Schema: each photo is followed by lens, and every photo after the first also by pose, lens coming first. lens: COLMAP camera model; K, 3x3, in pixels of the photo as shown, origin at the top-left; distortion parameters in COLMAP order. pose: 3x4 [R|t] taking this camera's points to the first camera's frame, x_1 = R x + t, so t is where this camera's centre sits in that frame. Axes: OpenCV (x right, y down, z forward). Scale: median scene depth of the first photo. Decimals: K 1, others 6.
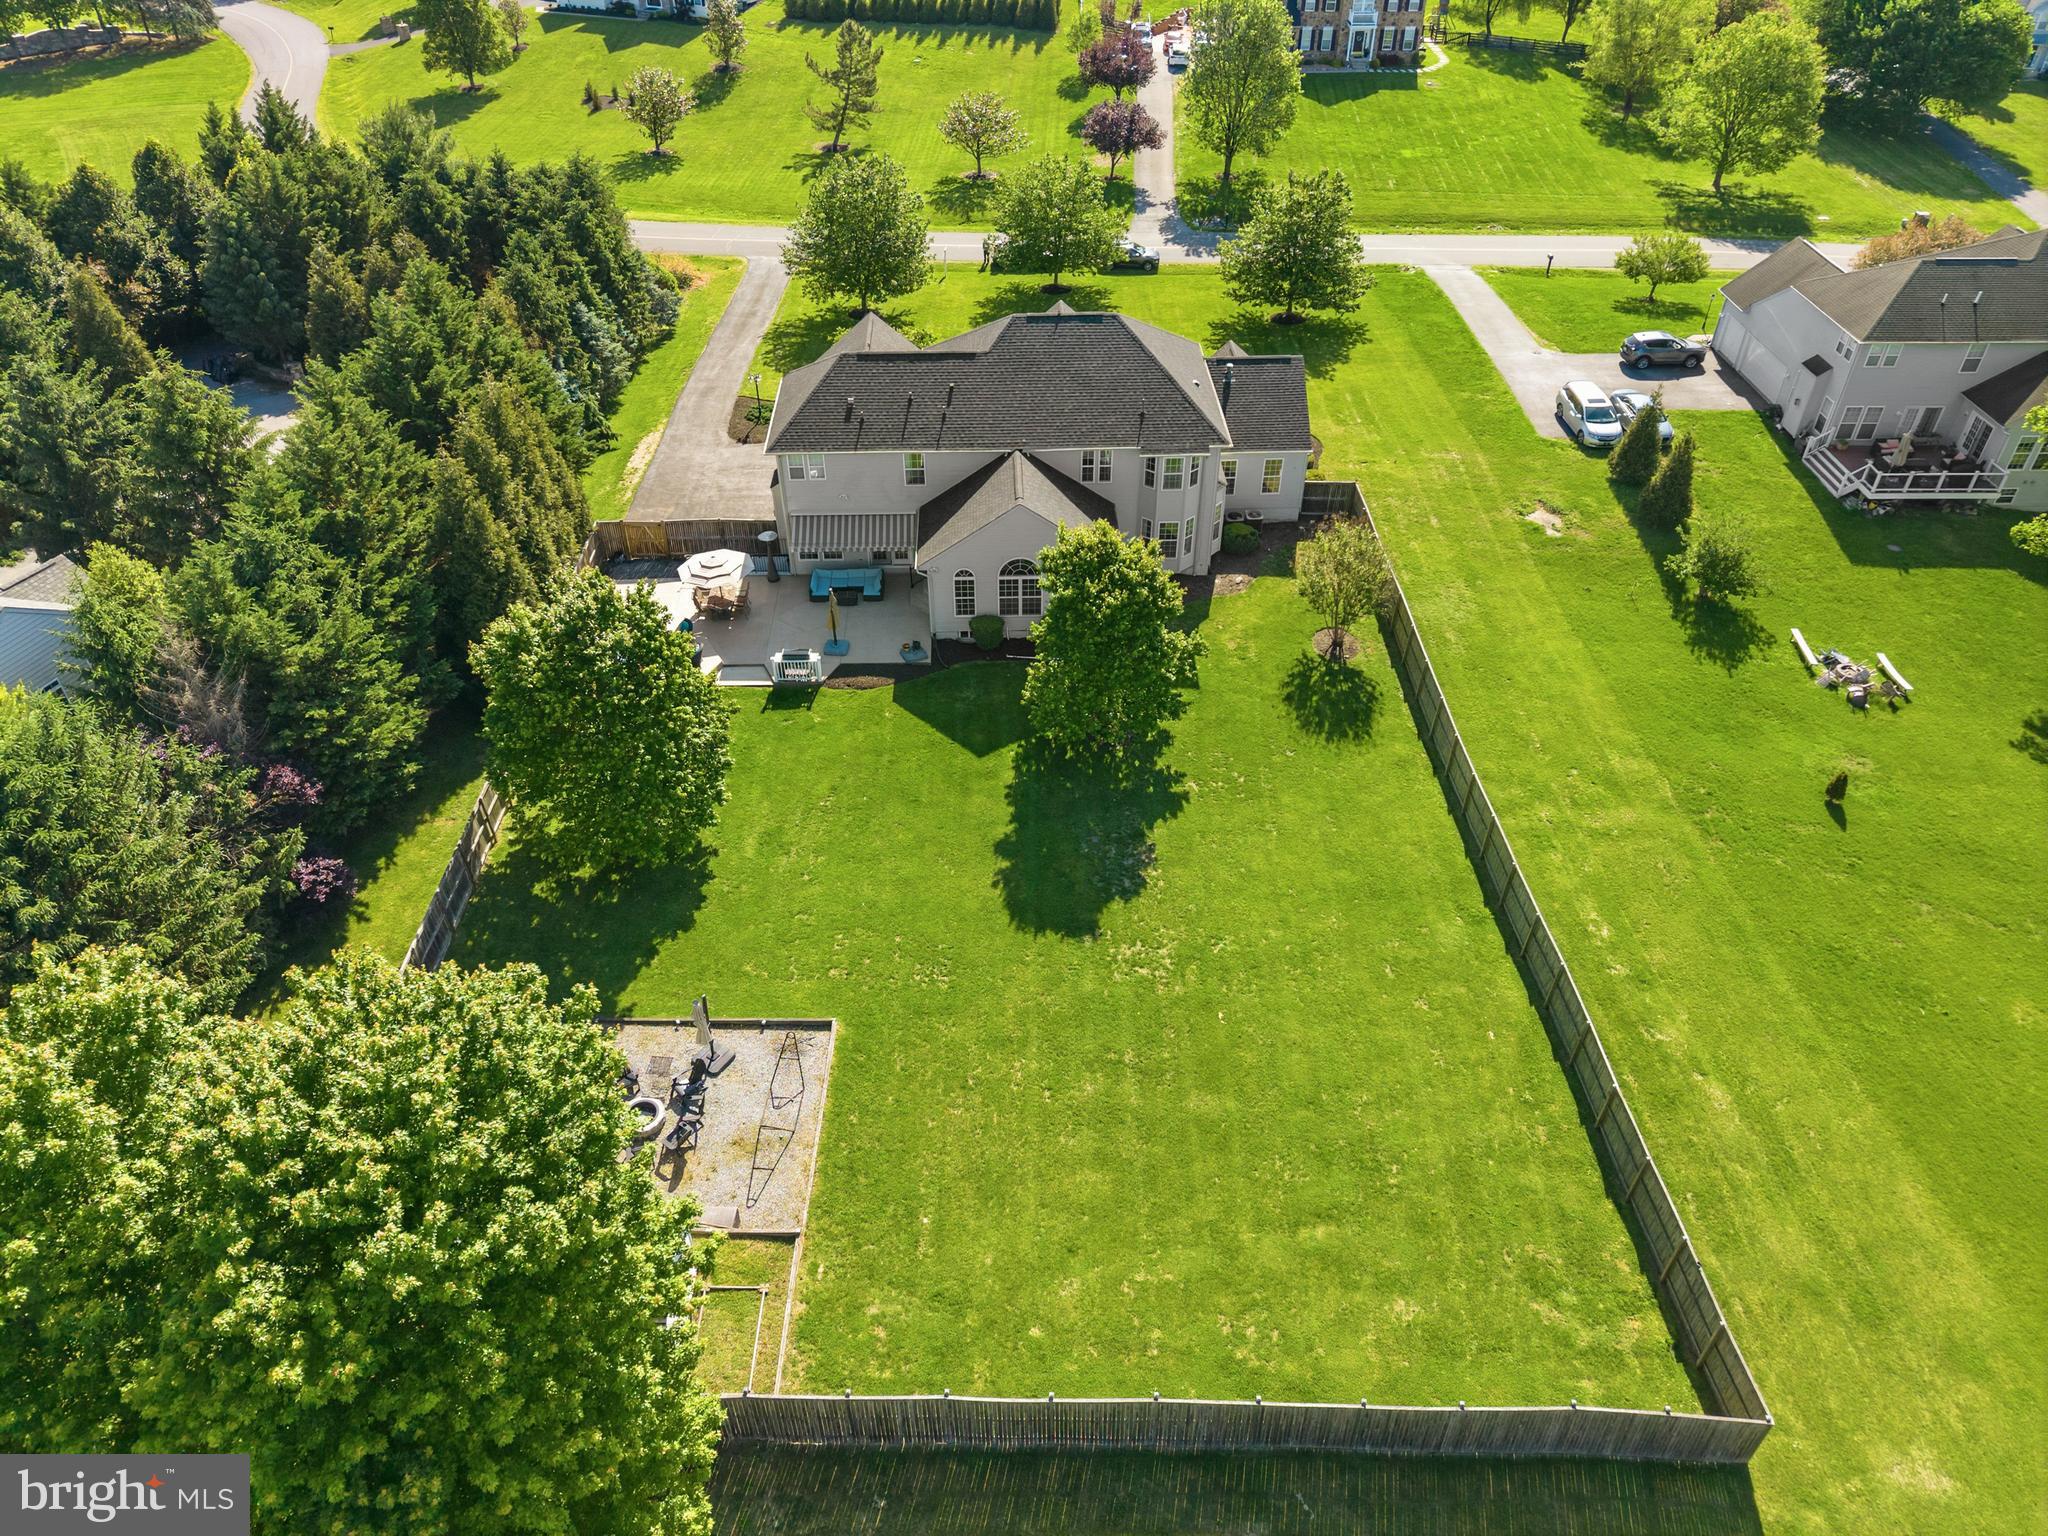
lens RADIAL K [[1370.3, 0, 1029.8], [0, 1370.3, 775.0], [0, 0, 1]] dist [0.043585, -0.056015]
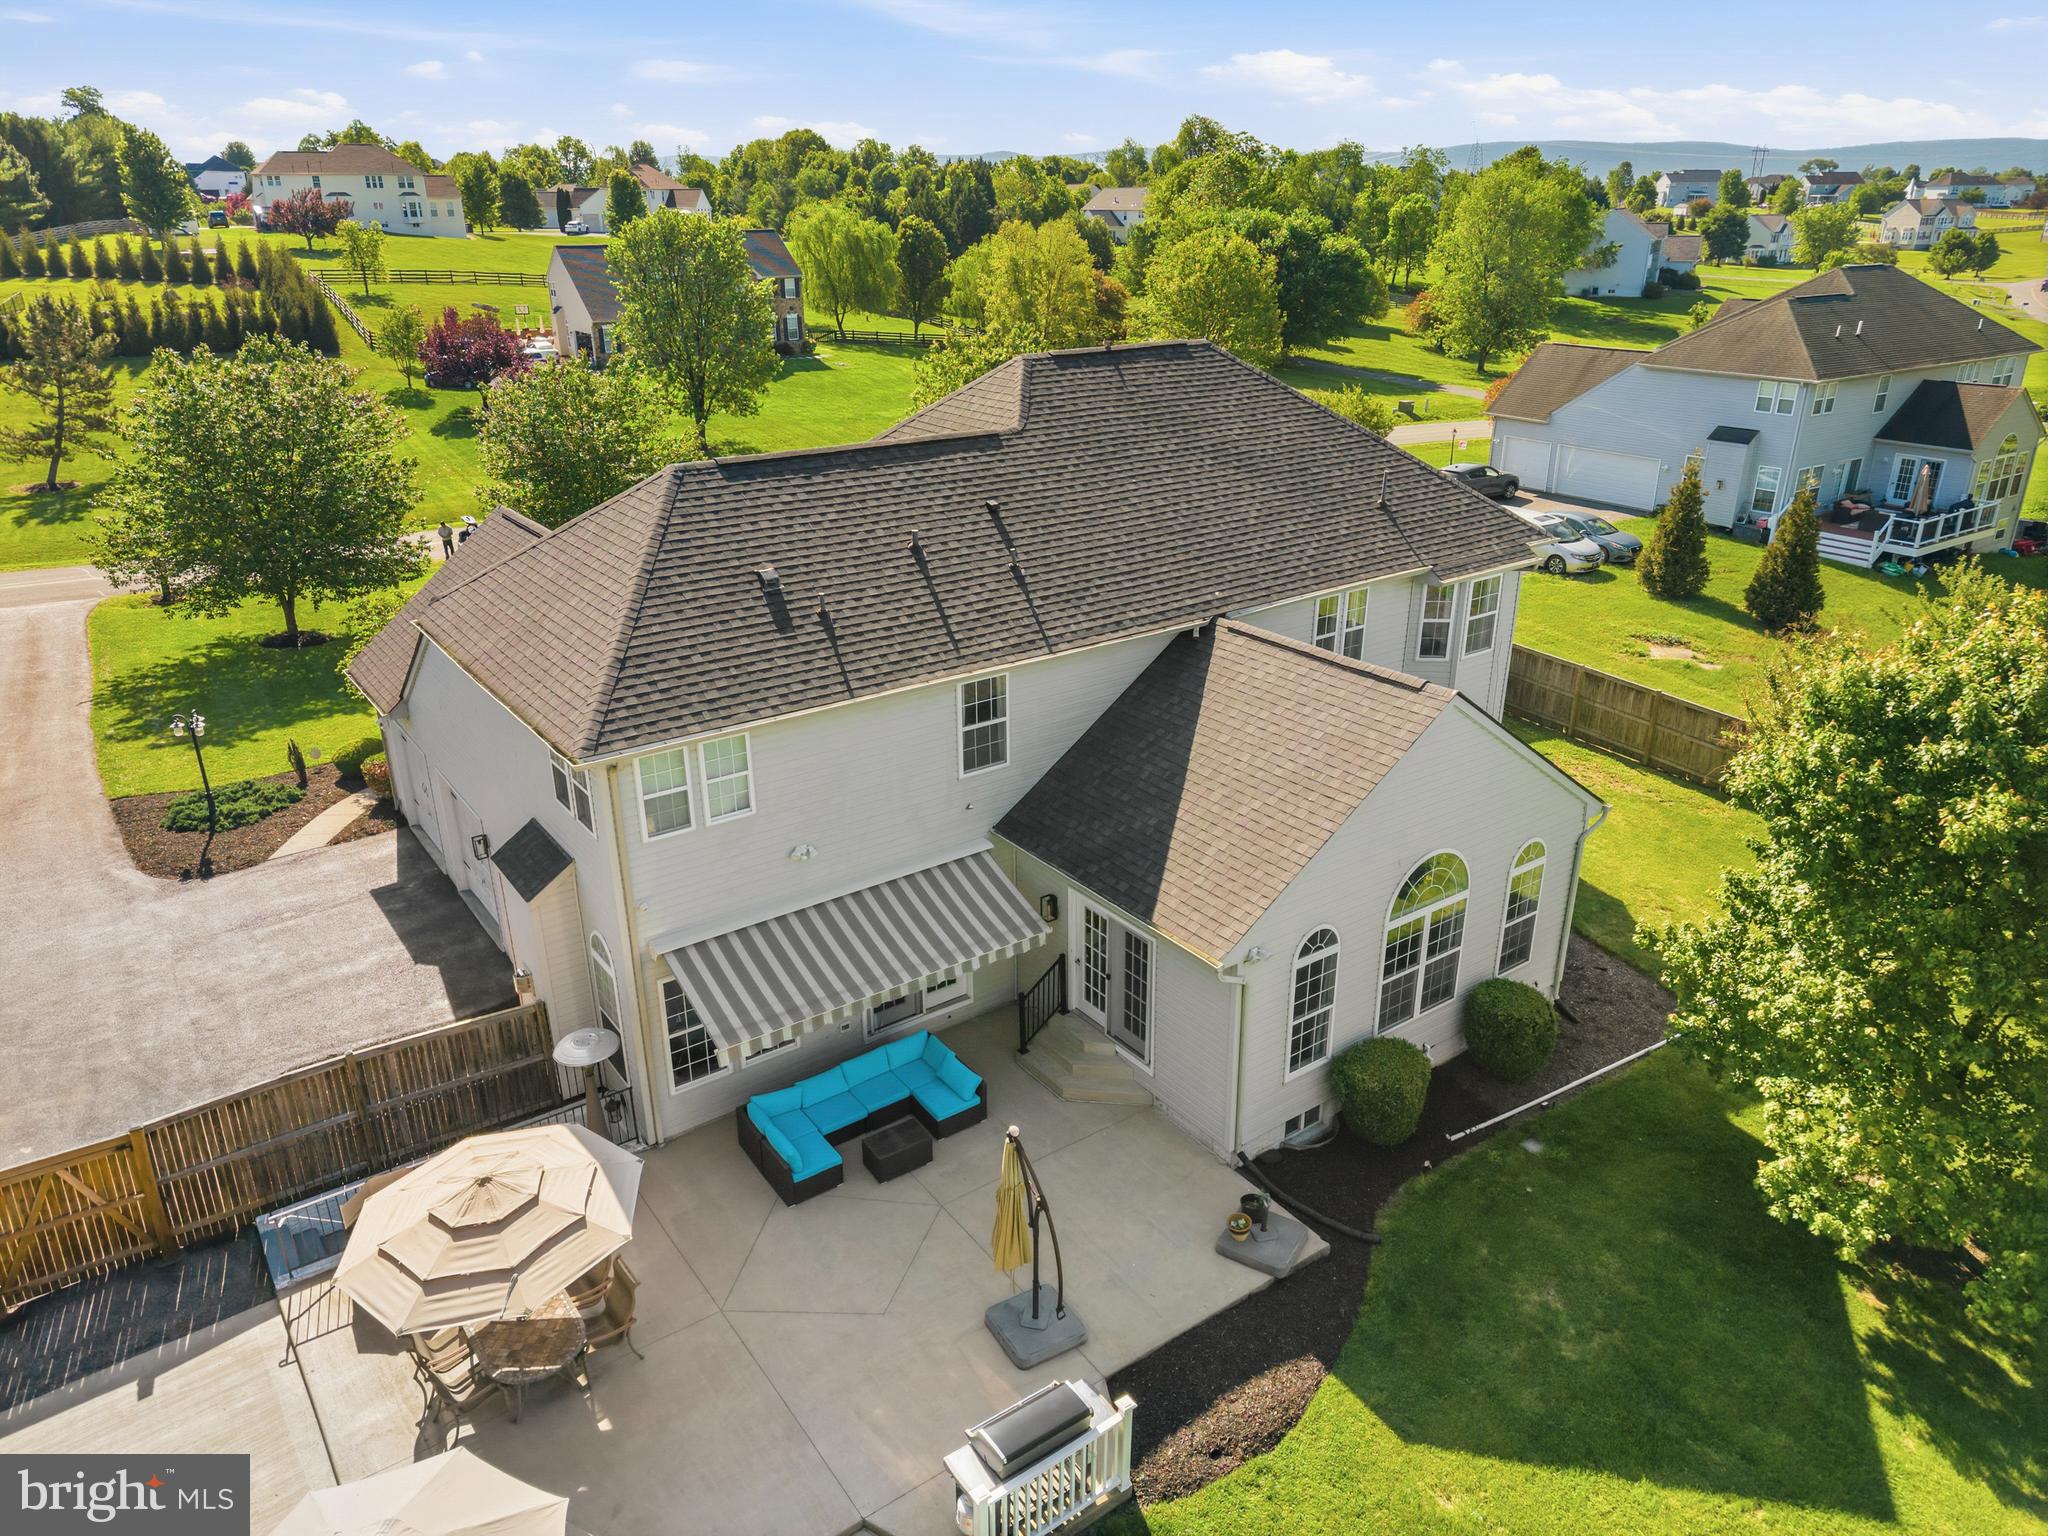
lens RADIAL K [[1370.3, 0, 1029.8], [0, 1370.3, 775.0], [0, 0, 1]] dist [0.043585, -0.056015]
pose [[0.827641, -0.219501, 0.516556, -0.225833], [0.357866, 0.915382, -0.184409, -0.123225], [-0.432368, 0.337483, 0.836160, 0.614290]]
